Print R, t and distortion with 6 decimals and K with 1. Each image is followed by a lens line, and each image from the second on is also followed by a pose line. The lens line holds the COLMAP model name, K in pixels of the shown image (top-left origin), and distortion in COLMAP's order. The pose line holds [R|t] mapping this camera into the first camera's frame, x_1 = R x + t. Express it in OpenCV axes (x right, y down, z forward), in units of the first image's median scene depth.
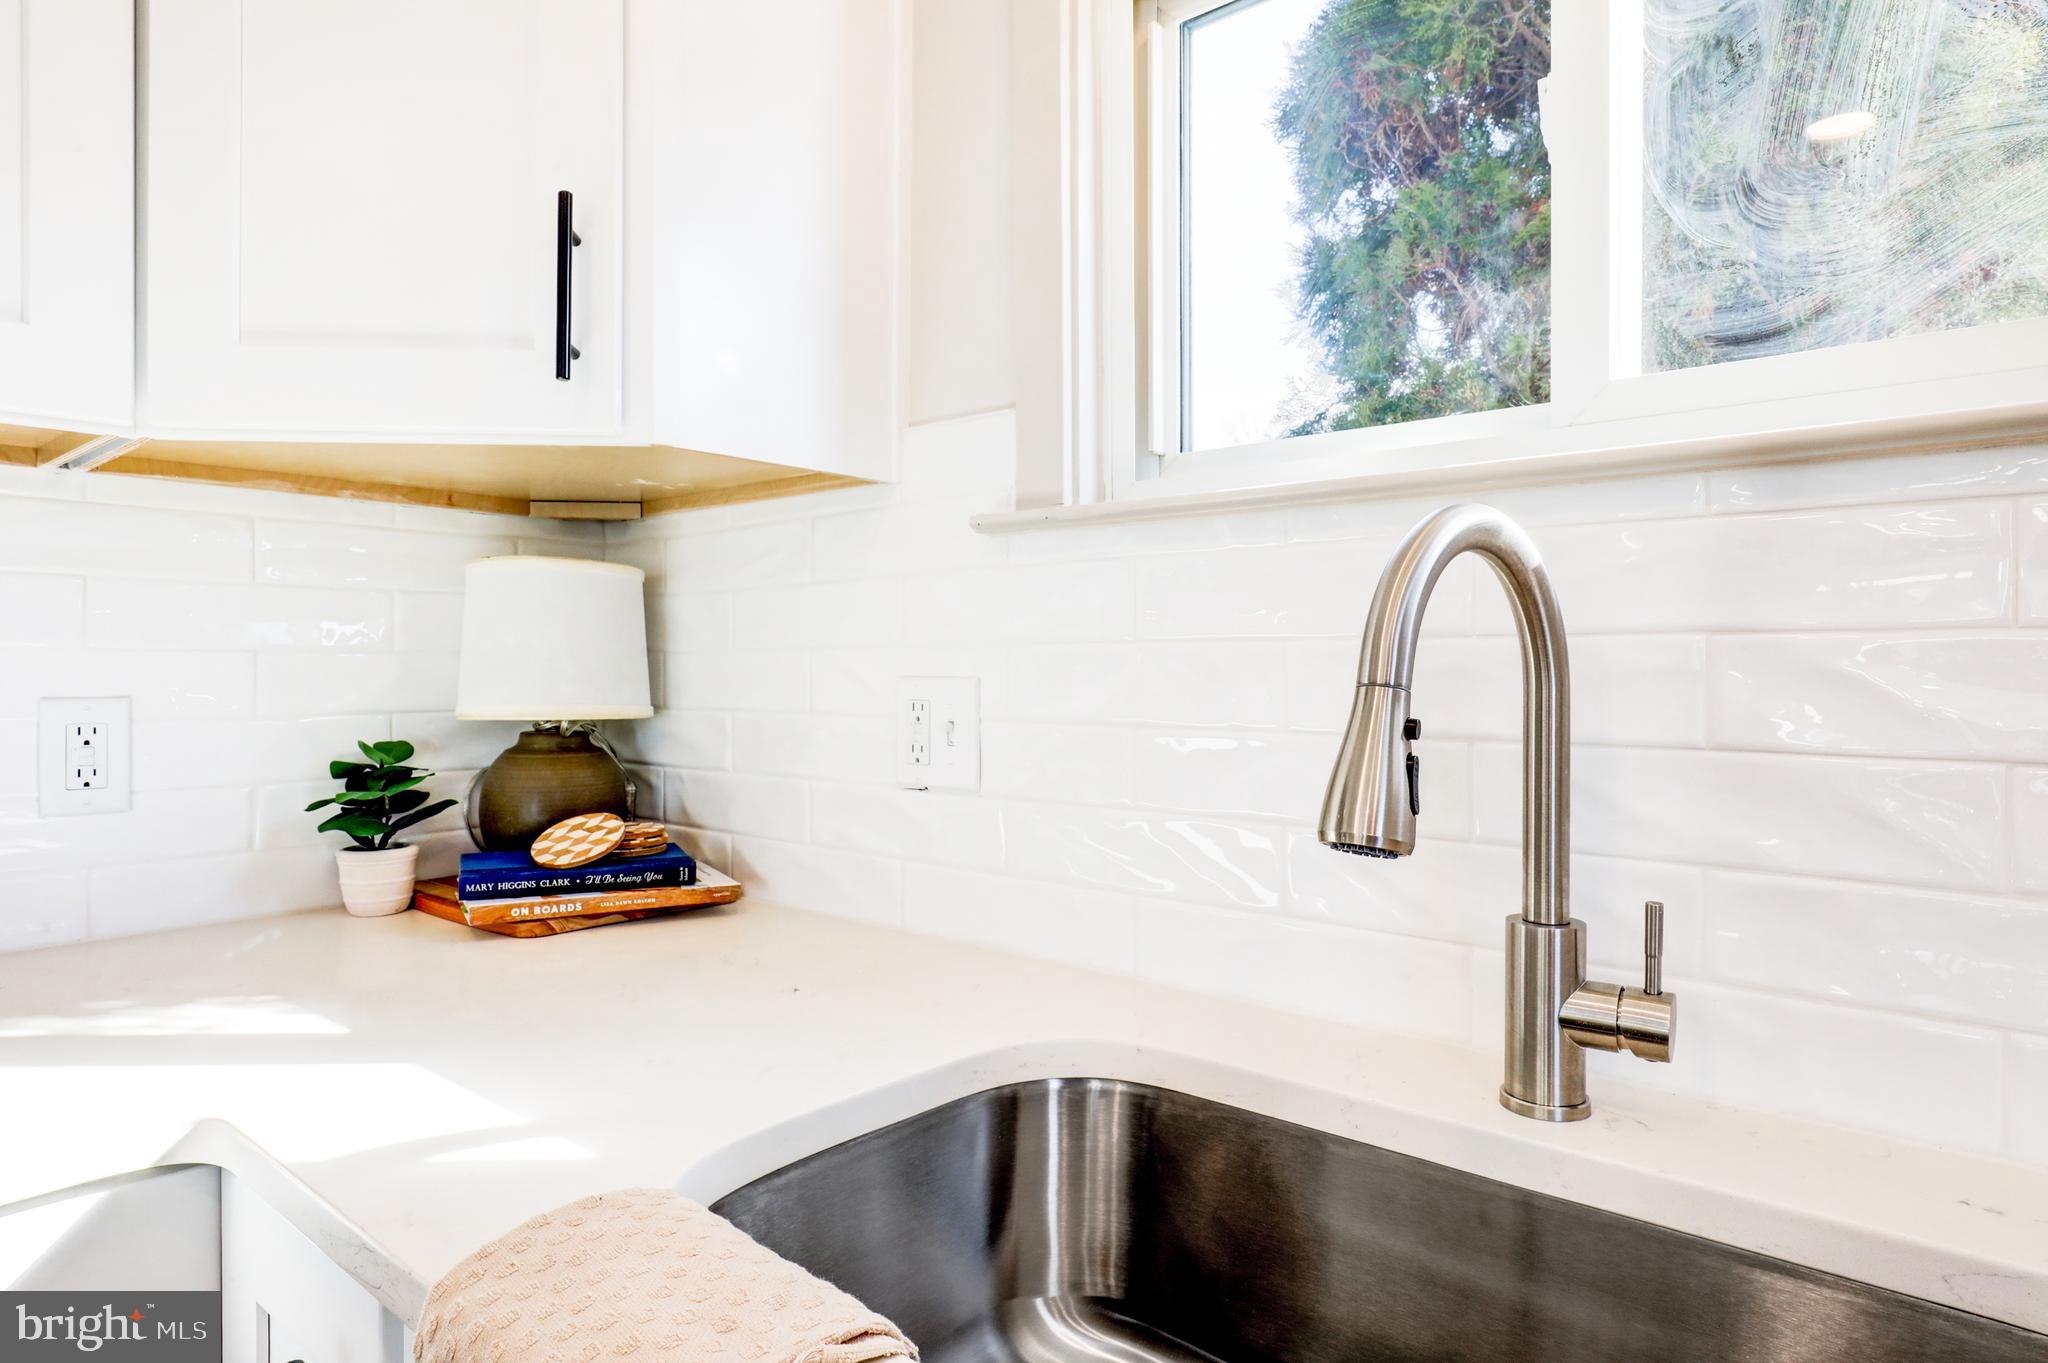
lens RADIAL K [[1183.4, 0, 1024.0], [0, 1183.4, 681.5], [0, 0, 1]] dist [-0.000478, -0.000097]
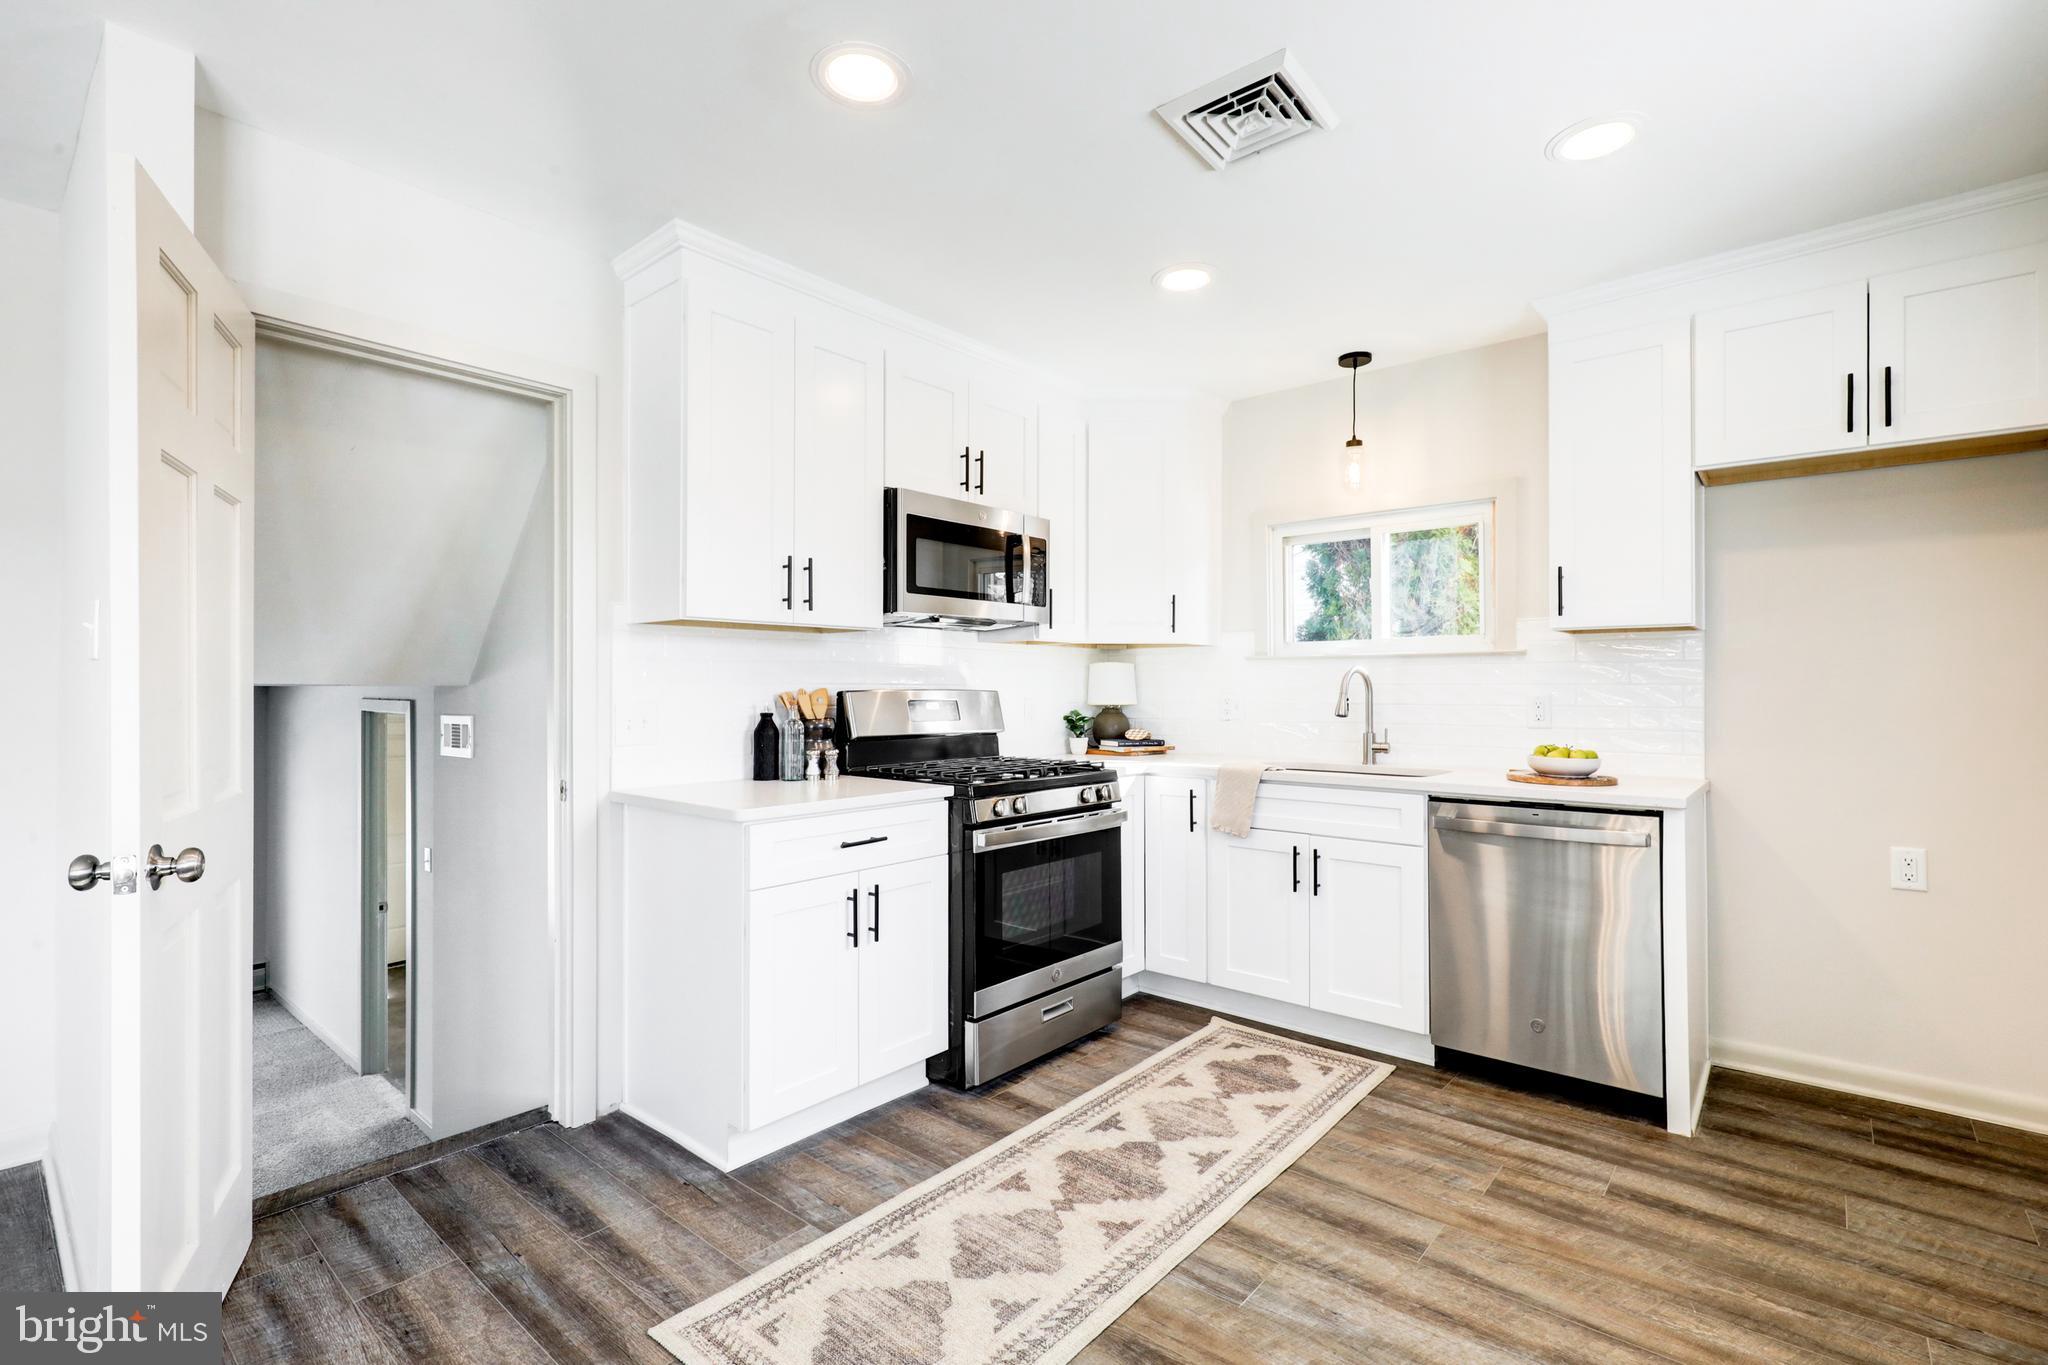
lens RADIAL K [[945.9, 0, 1029.4], [0, 945.9, 676.7], [0, 0, 1]] dist [0.001250, -0.000356]
pose [[0.999982, -0.001295, 0.005846, -1.139291], [0.001416, 0.999782, -0.020821, 0.009009], [-0.005817, 0.020829, 0.999766, -3.287927]]
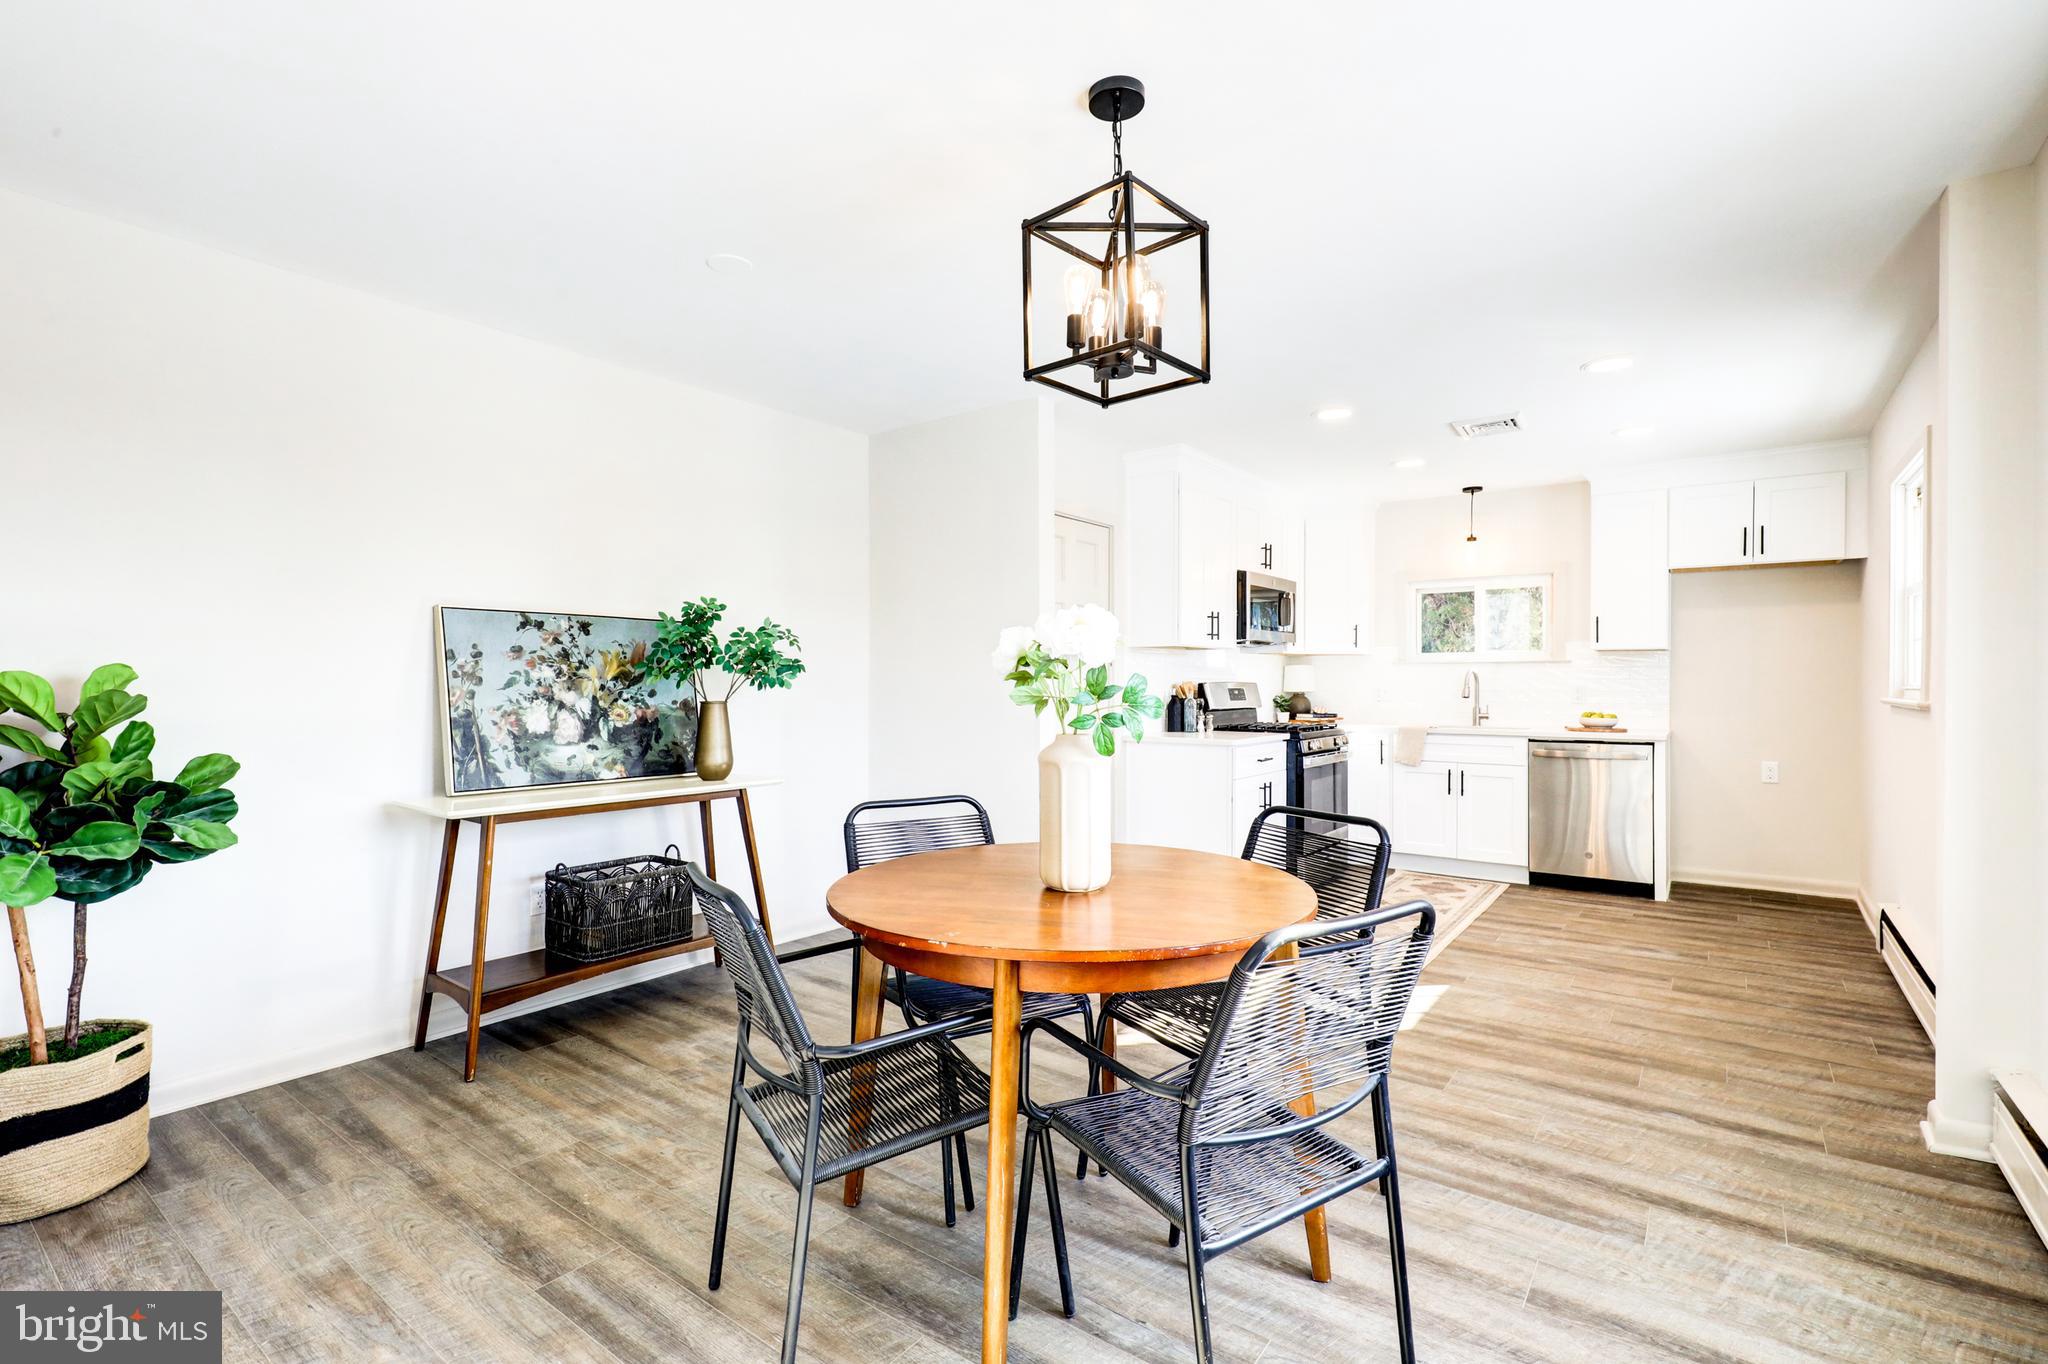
lens RADIAL K [[954.2, 0, 1024.0], [0, 954.2, 682.0], [0, 0, 1]] dist [0.000438, -0.000063]
pose [[0.997532, -0.000960, 0.070212, -3.500812], [0.001428, 0.999977, -0.006621, 0.022200], [-0.070204, 0.006705, 0.997510, -6.027622]]
